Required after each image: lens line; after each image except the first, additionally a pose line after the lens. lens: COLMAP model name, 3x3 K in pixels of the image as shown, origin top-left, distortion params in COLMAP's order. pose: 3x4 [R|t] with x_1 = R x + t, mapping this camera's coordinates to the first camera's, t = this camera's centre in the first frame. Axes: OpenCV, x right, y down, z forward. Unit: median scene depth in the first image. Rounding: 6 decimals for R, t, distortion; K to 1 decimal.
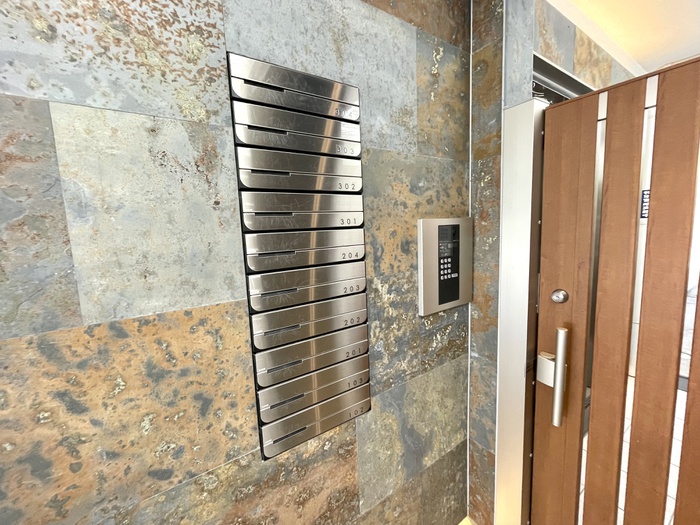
lens RADIAL K [[283.2, 0, 347.0], [0, 283.2, 261.3], [0, 0, 1]] dist [-0.003818, 0.000142]
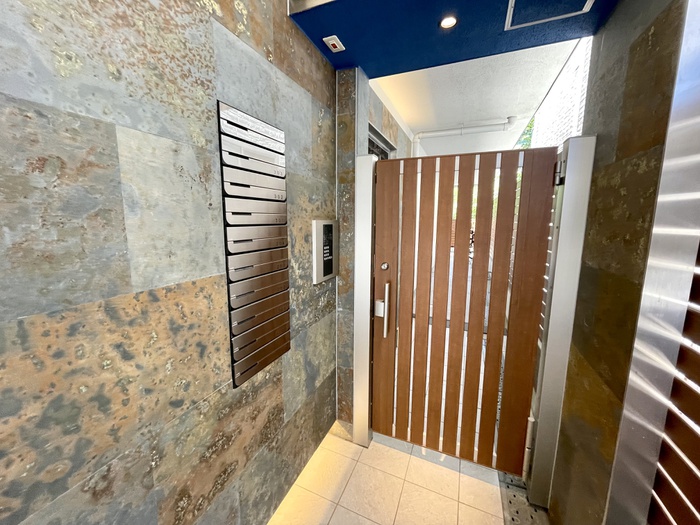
lens RADIAL K [[283.2, 0, 347.0], [0, 283.2, 261.3], [0, 0, 1]] dist [-0.003818, 0.000142]
pose [[0.829060, -0.035111, 0.558057, -0.691810], [0.025808, 0.999366, 0.024536, 0.059950], [-0.558564, -0.005939, 0.829440, -0.555456]]
